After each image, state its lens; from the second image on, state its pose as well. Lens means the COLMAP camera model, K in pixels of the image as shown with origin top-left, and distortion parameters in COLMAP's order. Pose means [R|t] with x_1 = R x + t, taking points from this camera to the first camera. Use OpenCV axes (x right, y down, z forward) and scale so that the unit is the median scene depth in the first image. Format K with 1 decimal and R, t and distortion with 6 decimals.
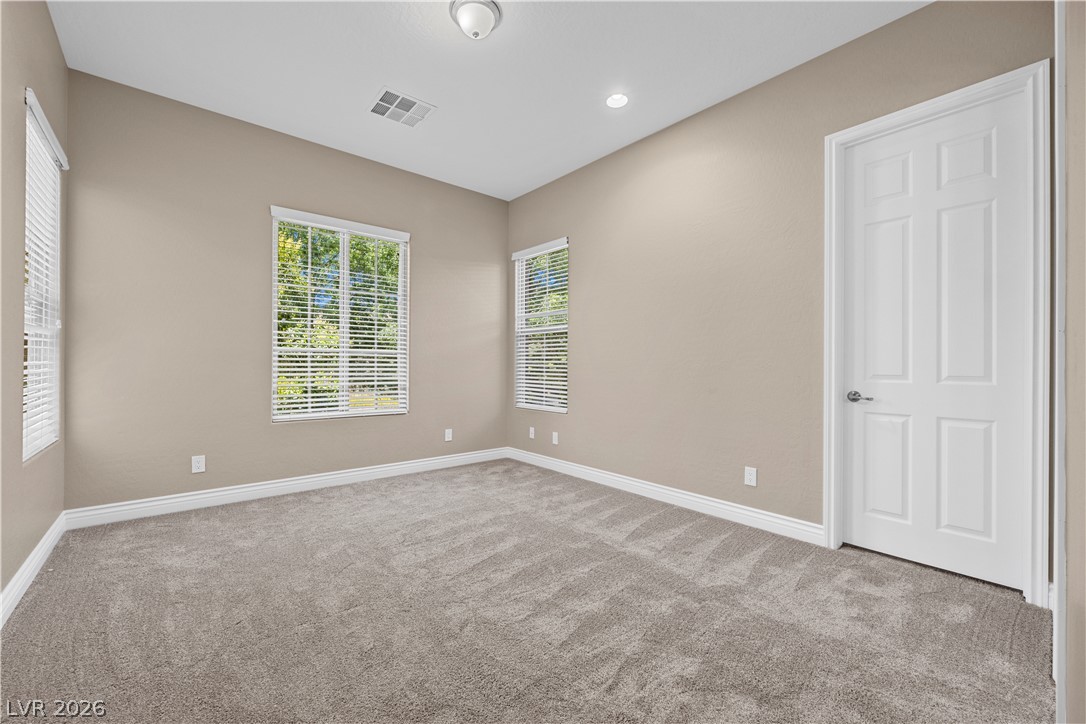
lens RADIAL K [[436.8, 0, 531.4], [0, 436.8, 366.2], [0, 0, 1]] dist [-0.001538, -0.001550]
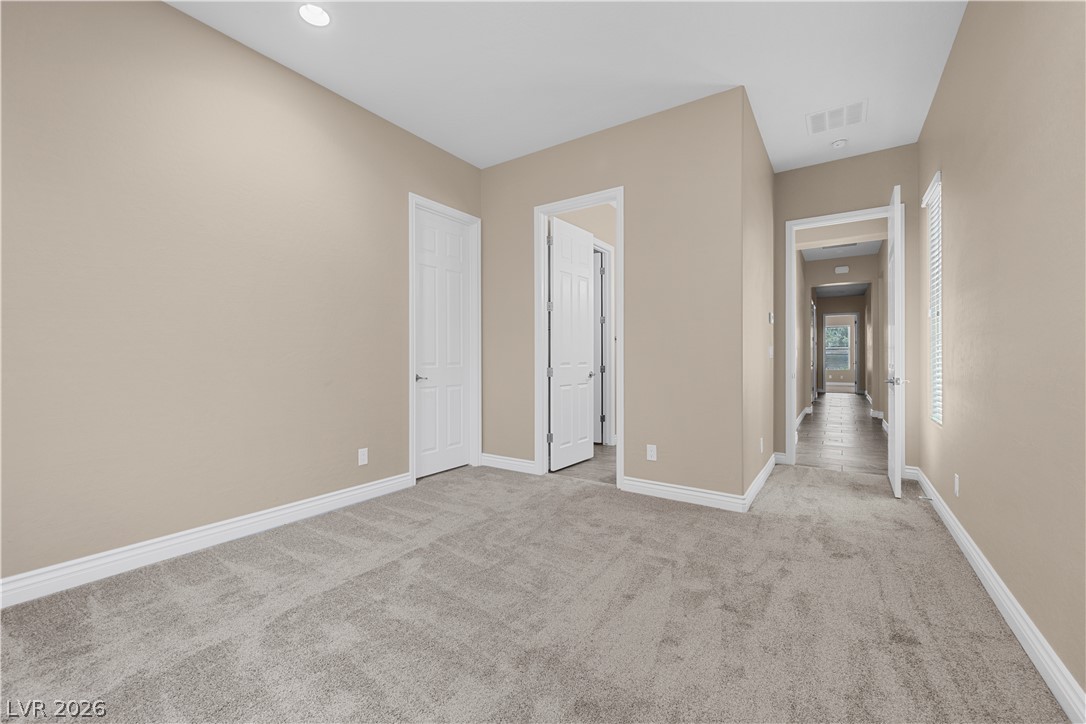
lens RADIAL K [[436.8, 0, 547.7], [0, 436.8, 357.3], [0, 0, 1]] dist [-0.001538, -0.001550]
pose [[-0.292321, -0.003164, 0.956315, -0.833552], [-0.001139, 0.999995, 0.002960, -0.005608], [-0.956319, -0.000224, -0.292324, 1.041502]]
